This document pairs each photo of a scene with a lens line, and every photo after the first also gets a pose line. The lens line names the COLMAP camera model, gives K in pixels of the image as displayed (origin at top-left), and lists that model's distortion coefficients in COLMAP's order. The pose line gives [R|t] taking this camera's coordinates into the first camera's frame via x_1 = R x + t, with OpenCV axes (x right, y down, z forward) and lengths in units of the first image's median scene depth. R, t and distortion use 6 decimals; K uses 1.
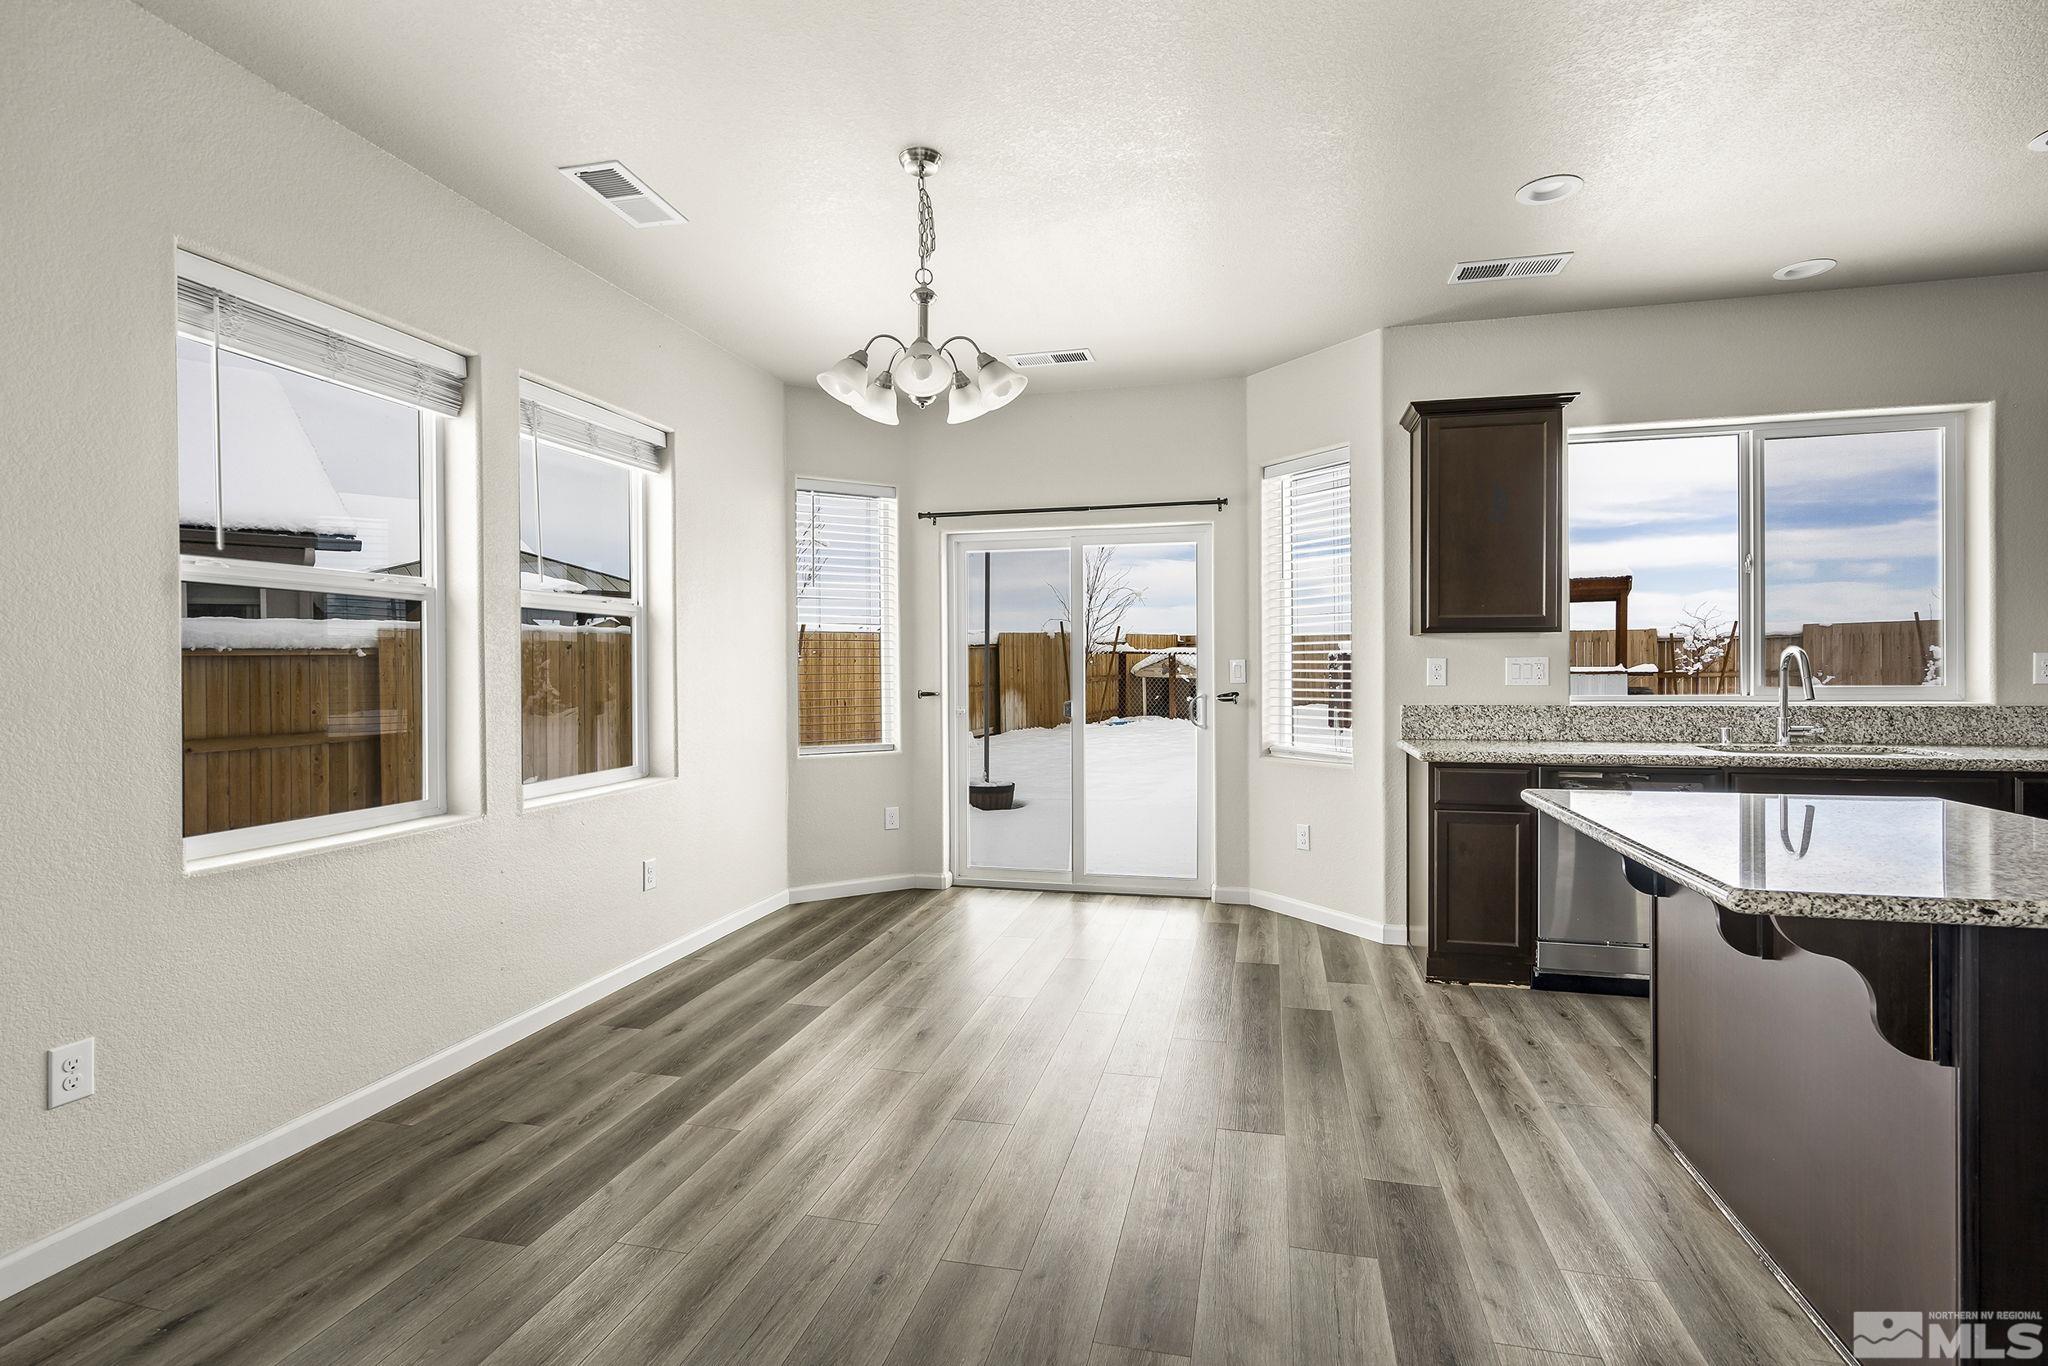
lens RADIAL K [[955.0, 0, 1038.3], [0, 955.0, 676.5], [0, 0, 1]] dist [-0.013796, 0.000623]
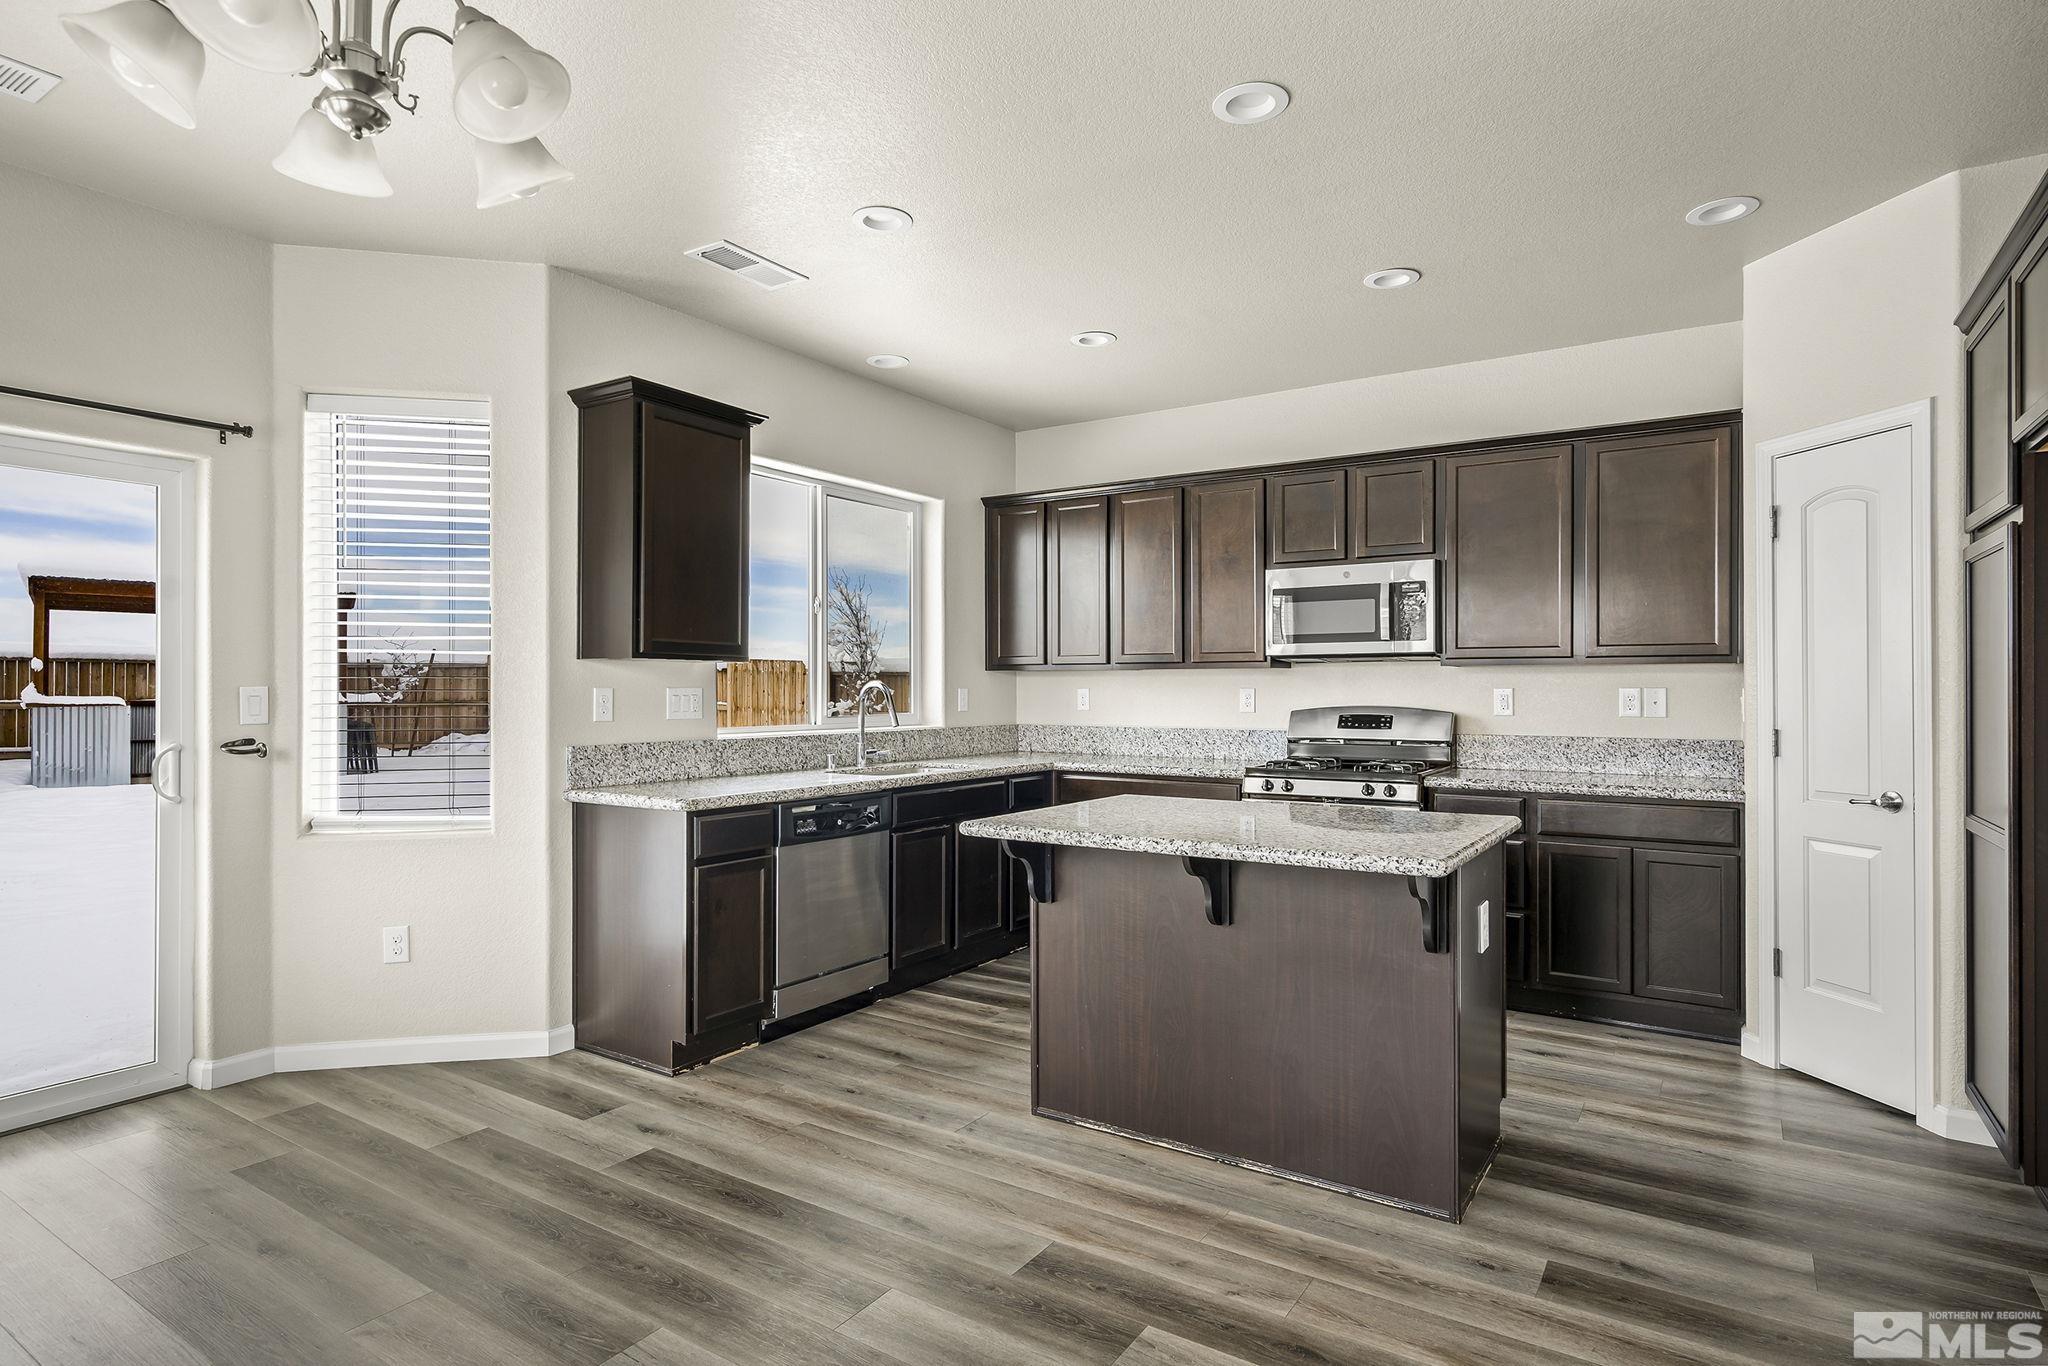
lens RADIAL K [[1062.0, 0, 1010.6], [0, 1062.0, 682.4], [0, 0, 1]] dist [0.003834, 0.001809]
pose [[0.353155, 0.012962, 0.935475, -0.353766], [0.008335, 0.999821, -0.017000, -0.006025], [-0.935528, 0.013801, 0.352984, 0.378709]]
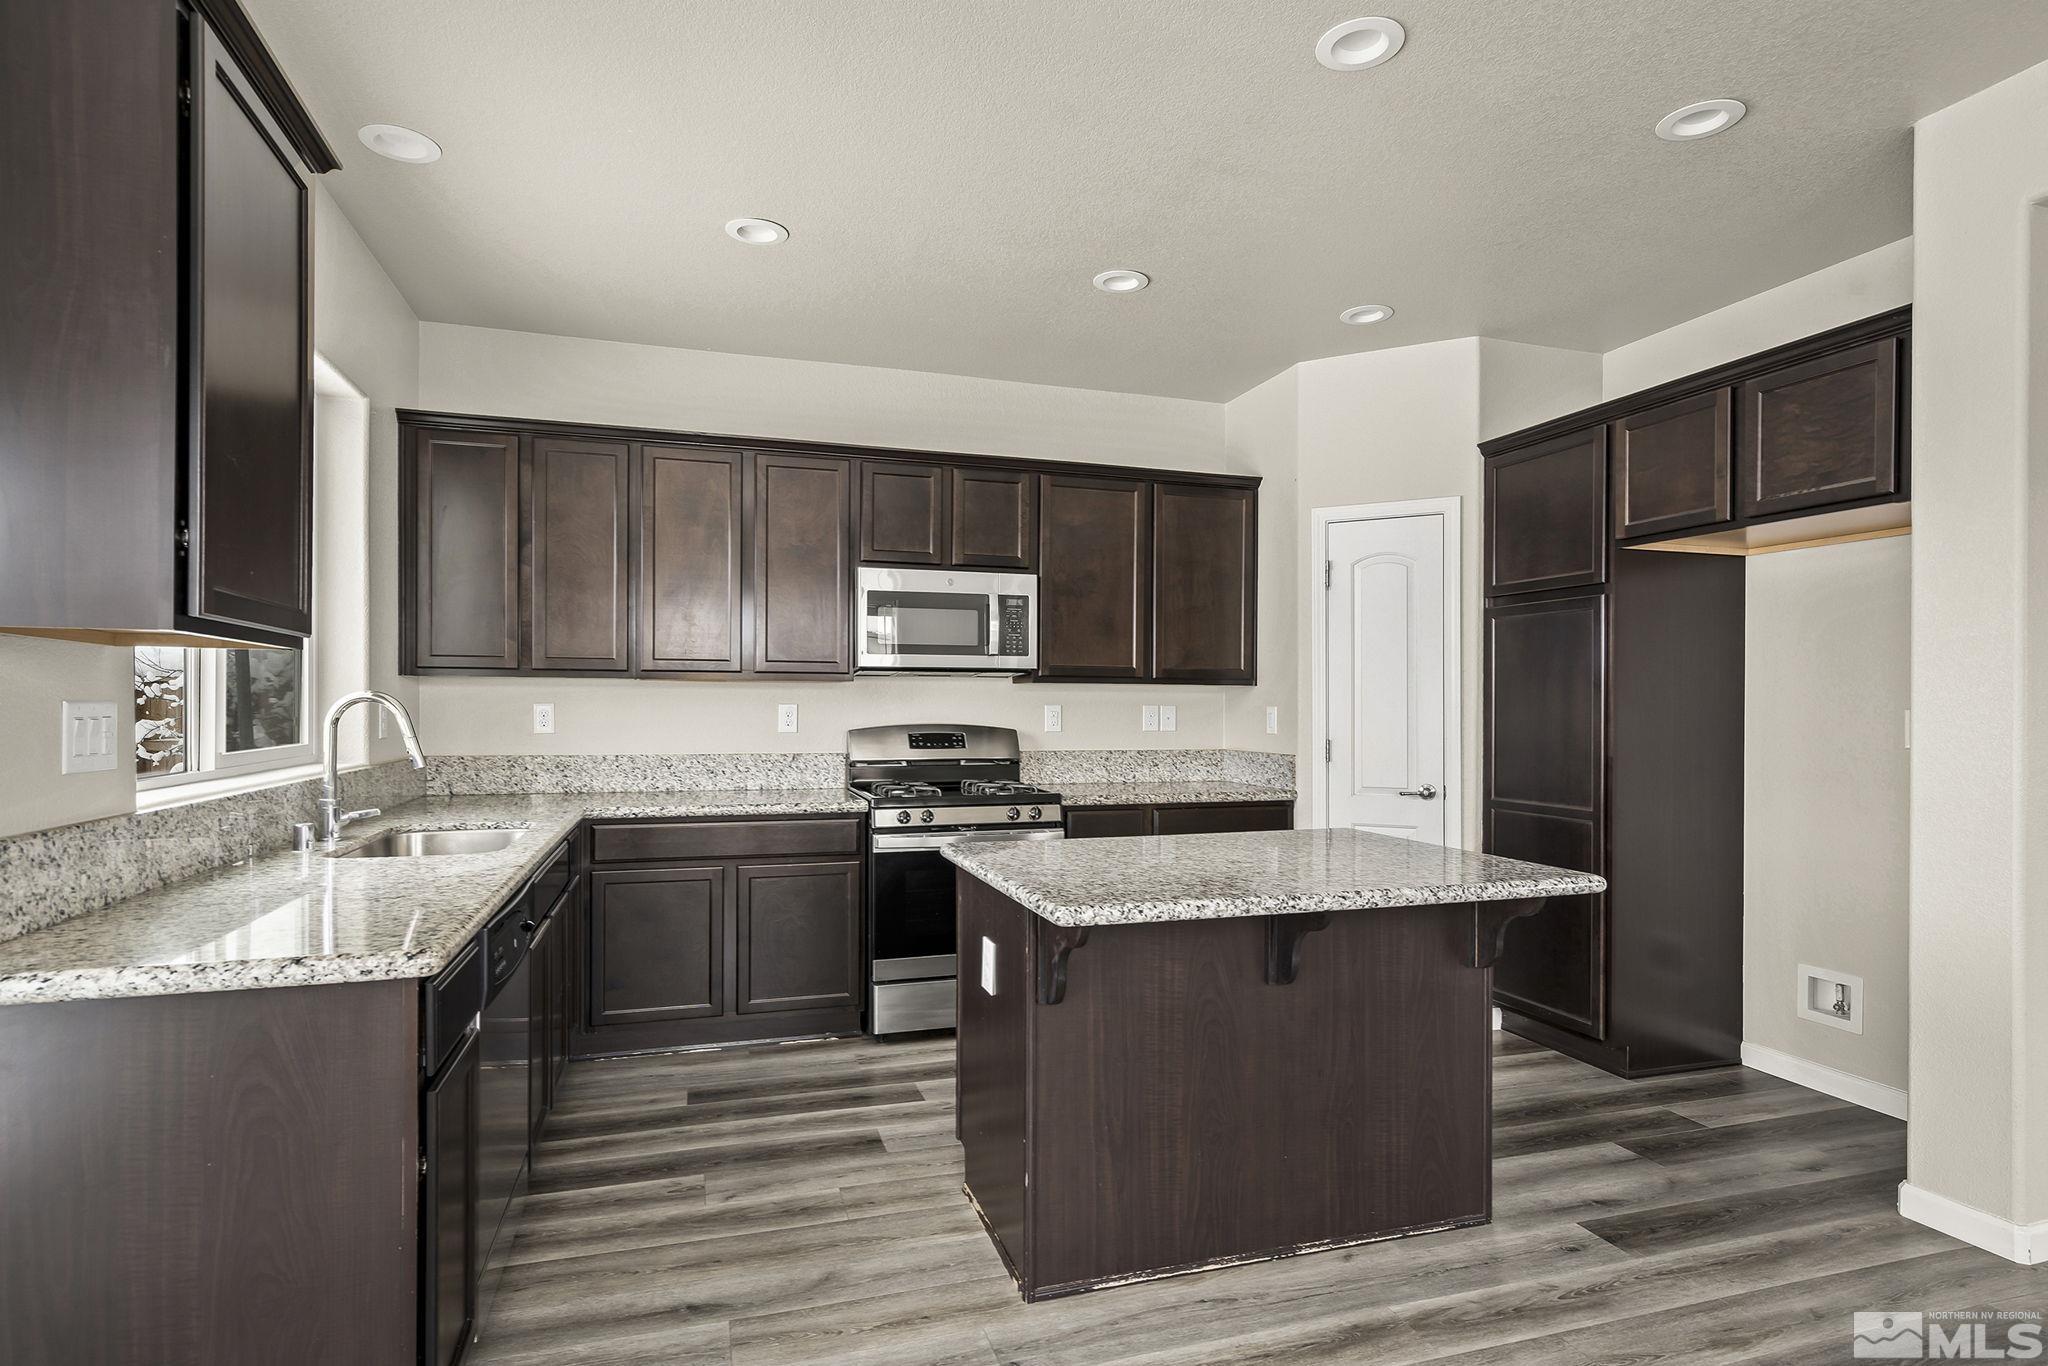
lens RADIAL K [[1062.0, 0, 1016.8], [0, 1062.0, 697.7], [0, 0, 1]] dist [0.003834, 0.001809]
pose [[-0.499683, 0.009693, 0.866154, -0.083412], [0.008408, 0.999945, -0.006340, -0.017114], [-0.866168, 0.004115, -0.499737, 0.959069]]
